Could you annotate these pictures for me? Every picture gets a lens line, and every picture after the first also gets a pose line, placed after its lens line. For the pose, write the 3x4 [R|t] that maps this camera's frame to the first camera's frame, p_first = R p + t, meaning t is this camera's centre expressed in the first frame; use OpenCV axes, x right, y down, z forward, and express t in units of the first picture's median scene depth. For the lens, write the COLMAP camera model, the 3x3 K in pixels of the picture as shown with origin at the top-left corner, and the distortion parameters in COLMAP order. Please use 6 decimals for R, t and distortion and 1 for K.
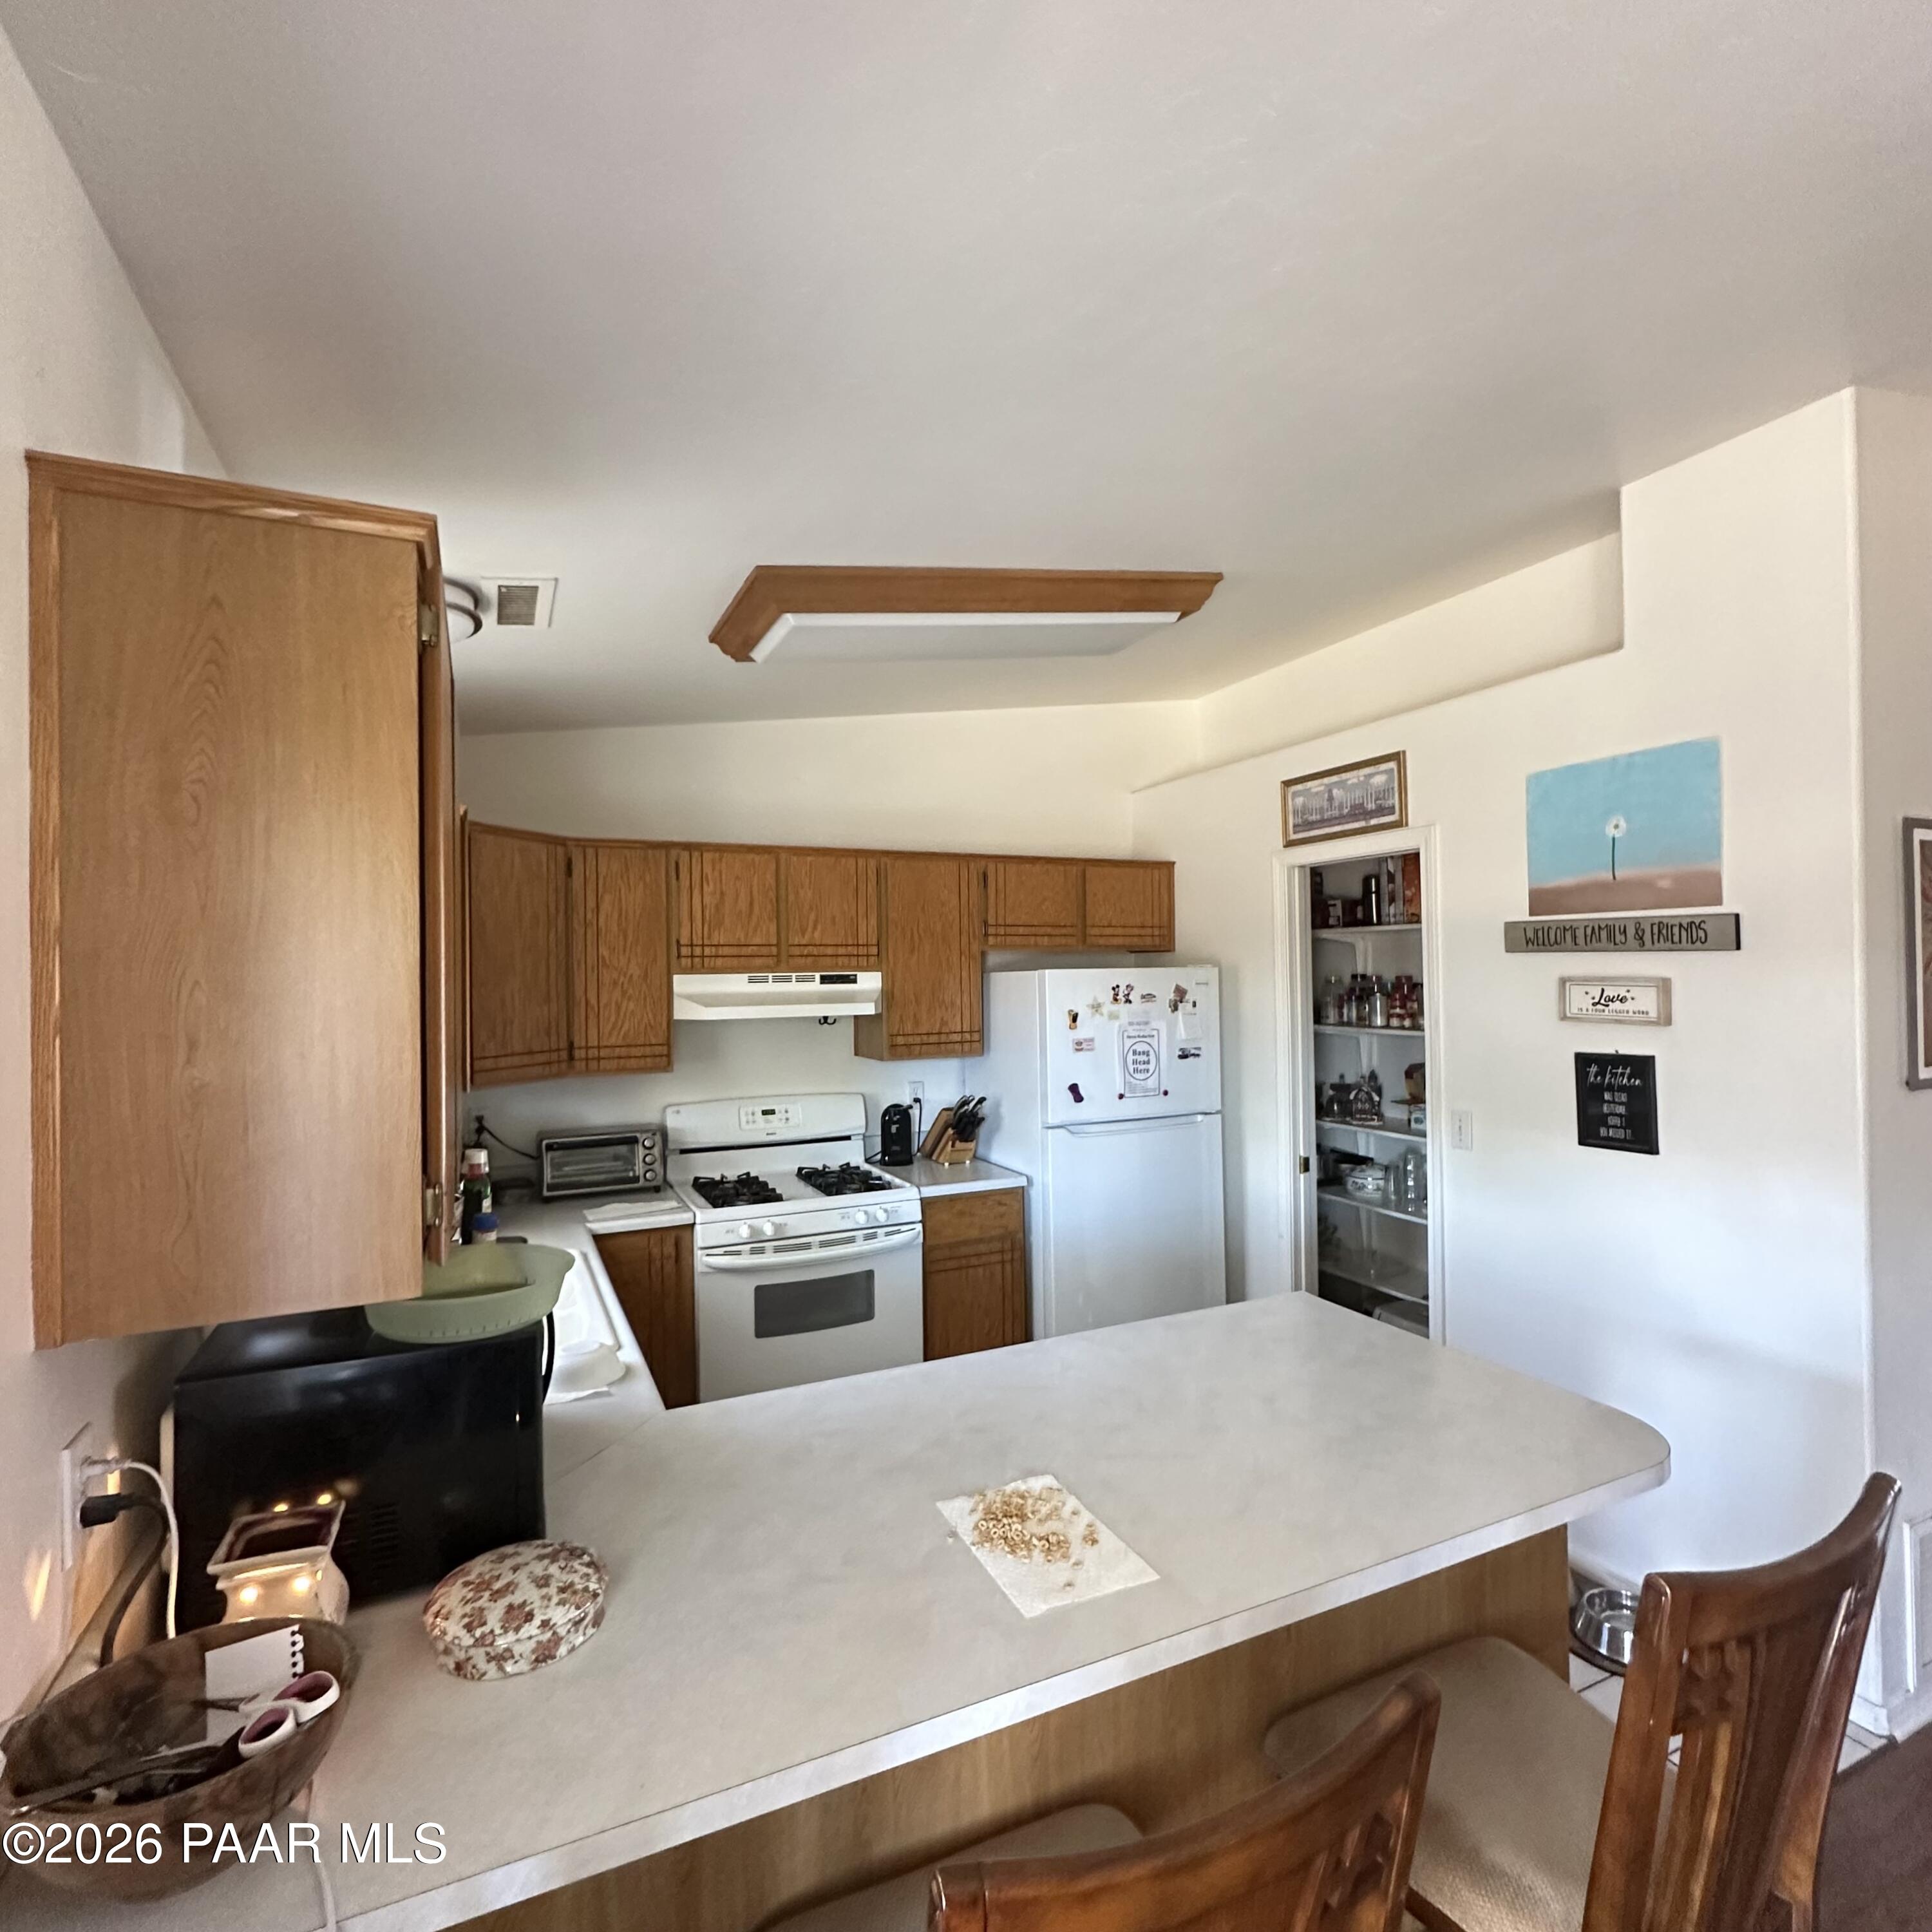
lens RADIAL K [[1029.7, 0, 961.8], [0, 1029.7, 961.3], [0, 0, 1]] dist [-0.003655, 0.000049]
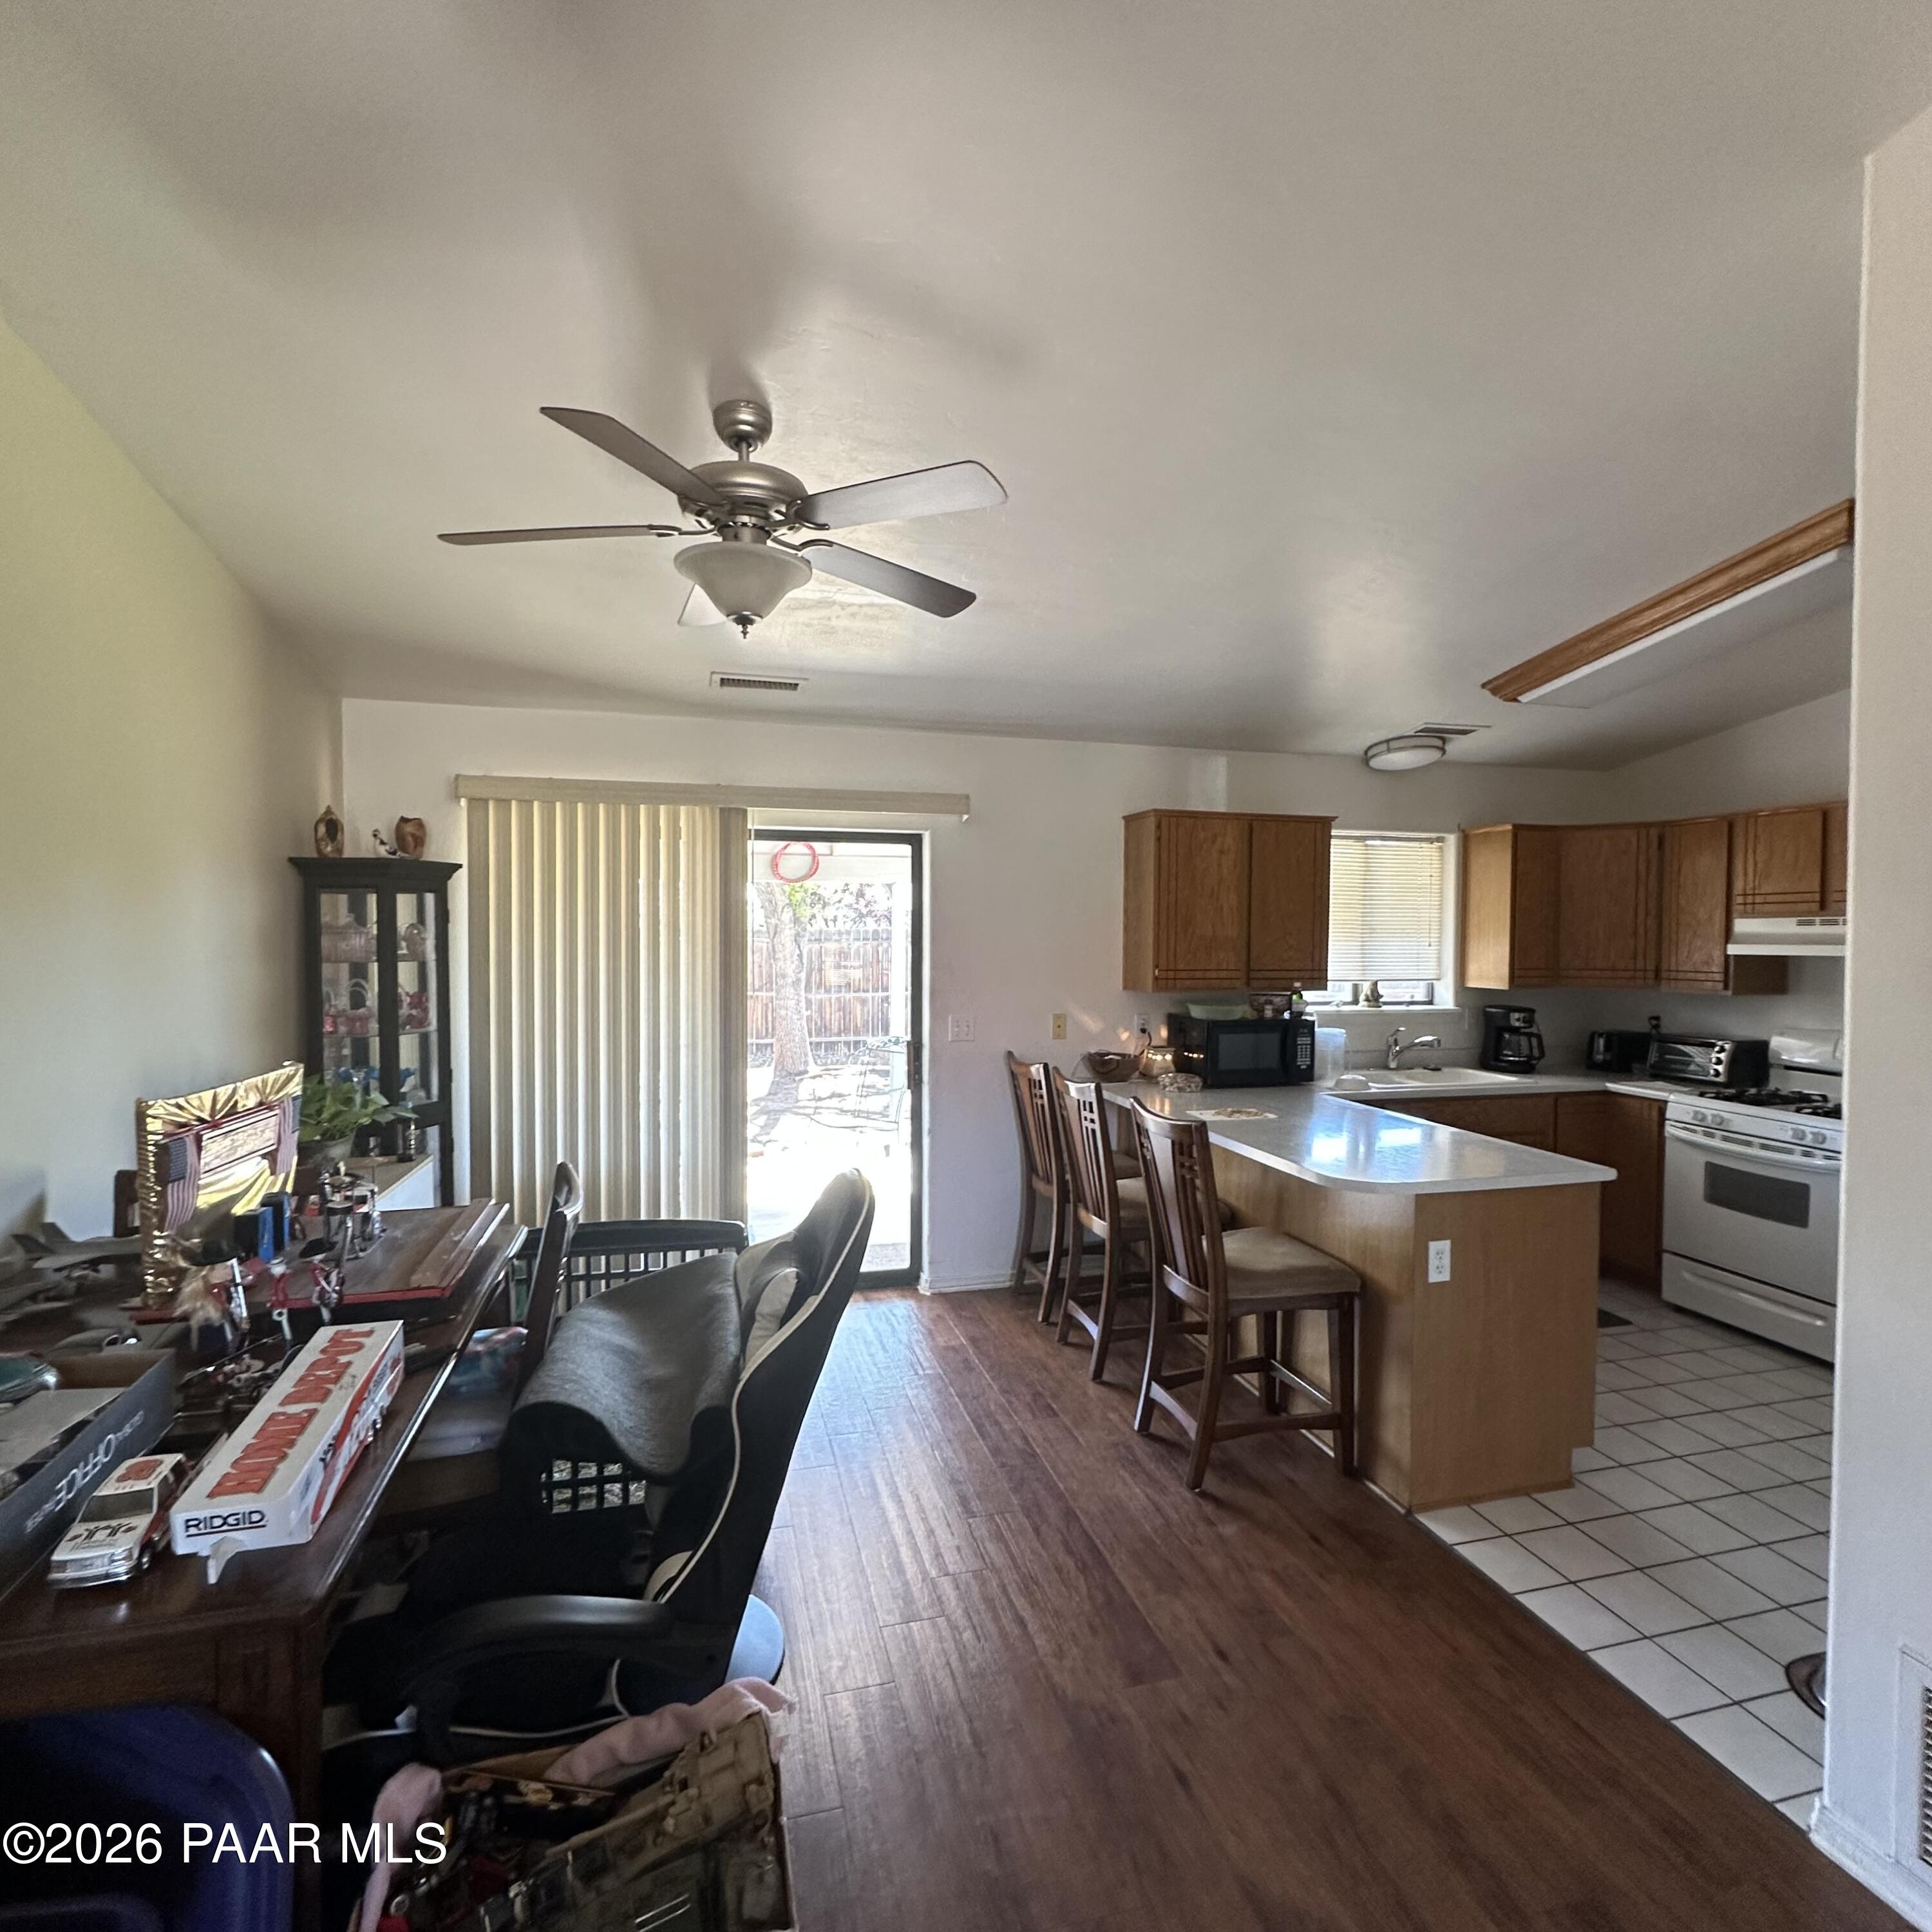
lens RADIAL K [[1029.7, 0, 961.8], [0, 1029.7, 961.3], [0, 0, 1]] dist [-0.003655, 0.000049]
pose [[-0.173772, 0.038209, -0.984044, 1.165810], [0.006440, 0.999270, 0.037662, 0.012446], [0.984765, 0.000207, -0.173891, 0.298132]]
